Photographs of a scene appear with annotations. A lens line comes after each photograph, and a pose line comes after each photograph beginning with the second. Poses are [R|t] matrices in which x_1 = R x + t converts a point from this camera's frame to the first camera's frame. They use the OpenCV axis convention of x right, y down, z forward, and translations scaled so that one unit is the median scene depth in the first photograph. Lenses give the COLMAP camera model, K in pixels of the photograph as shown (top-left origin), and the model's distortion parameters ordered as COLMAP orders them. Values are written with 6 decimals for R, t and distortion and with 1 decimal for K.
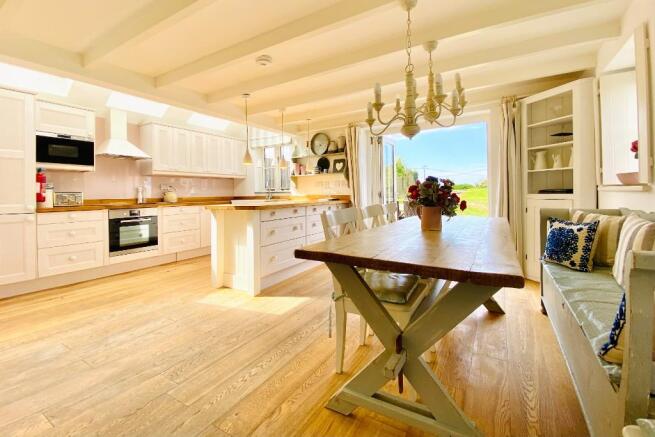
lens RADIAL K [[283.3, 0, 326.7], [0, 283.3, 191.3], [0, 0, 1]] dist [0.021413, -0.000610]
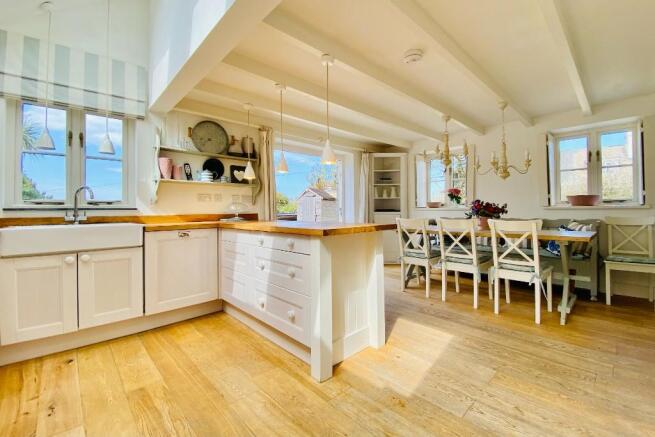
lens RADIAL K [[273.2, 0, 332.6], [0, 273.2, 214.2], [0, 0, 1]] dist [0.033294, -0.026590]
pose [[0.265211, 0.000589, 0.964190, -0.864258], [-0.001381, 0.999999, -0.000231, 0.022029], [-0.964189, -0.001271, 0.265212, 0.813183]]
